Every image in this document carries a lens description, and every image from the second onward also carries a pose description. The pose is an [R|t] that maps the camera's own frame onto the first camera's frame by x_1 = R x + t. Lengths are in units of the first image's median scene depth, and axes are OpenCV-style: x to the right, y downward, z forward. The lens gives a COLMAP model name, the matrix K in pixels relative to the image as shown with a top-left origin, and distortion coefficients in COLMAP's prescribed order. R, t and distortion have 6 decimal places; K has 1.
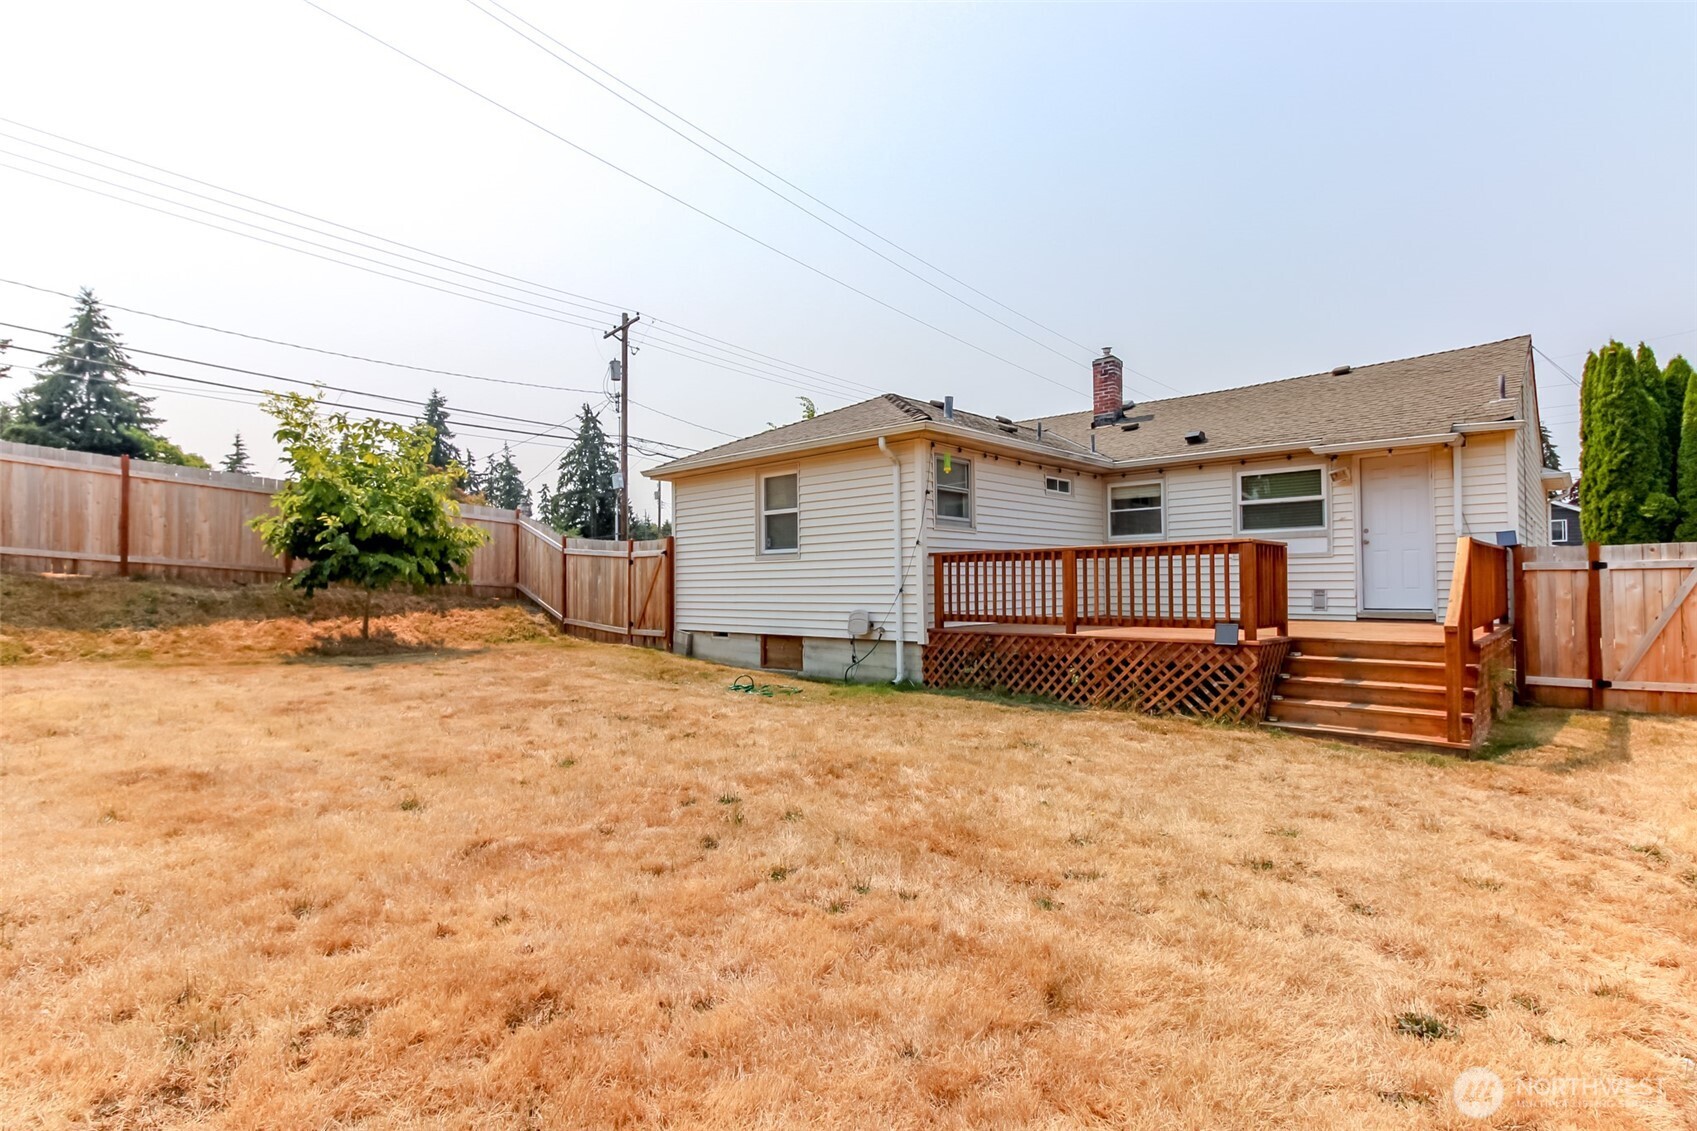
lens RADIAL K [[808.8, 0, 842.8], [0, 808.8, 567.3], [0, 0, 1]] dist [-0.003627, 0.000044]
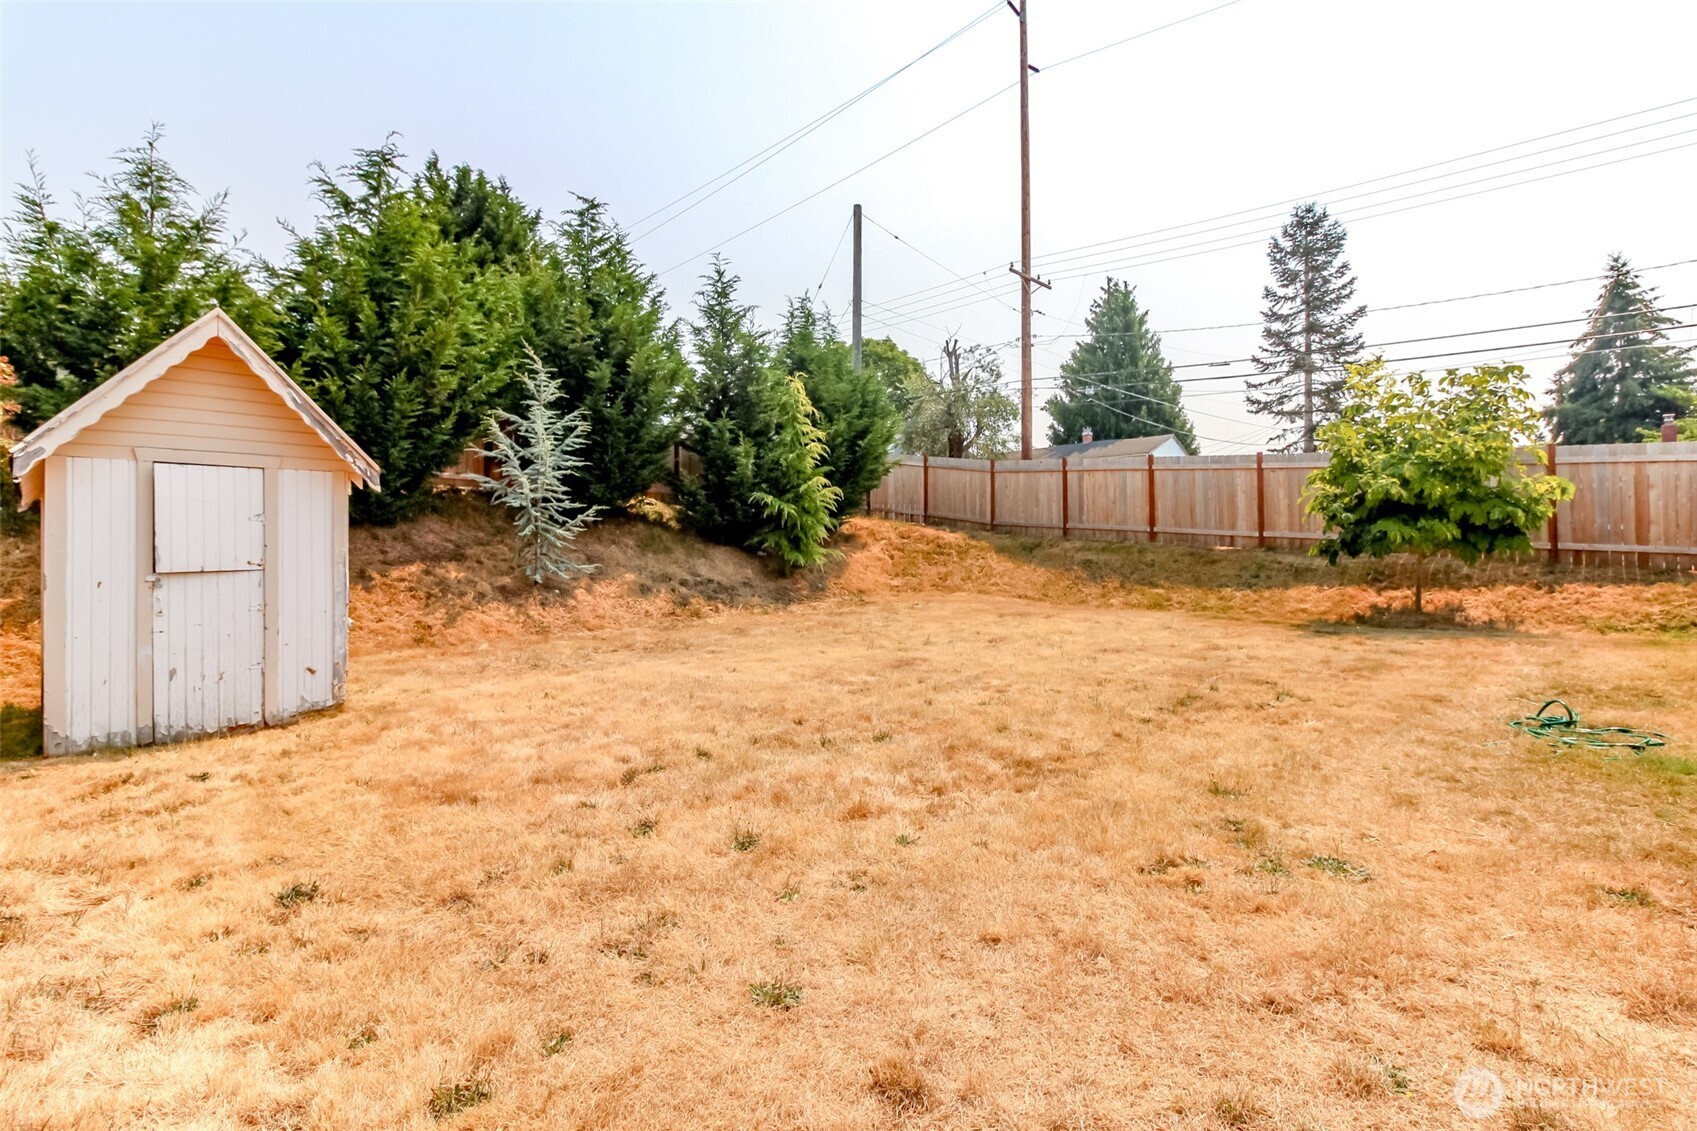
lens RADIAL K [[808.8, 0, 844.4], [0, 808.8, 560.4], [0, 0, 1]] dist [-0.003627, 0.000044]
pose [[-0.049916, 0.003930, -0.998746, 0.799881], [0.024876, 0.999687, 0.002690, 0.021638], [0.998444, -0.024711, -0.049998, 0.816525]]
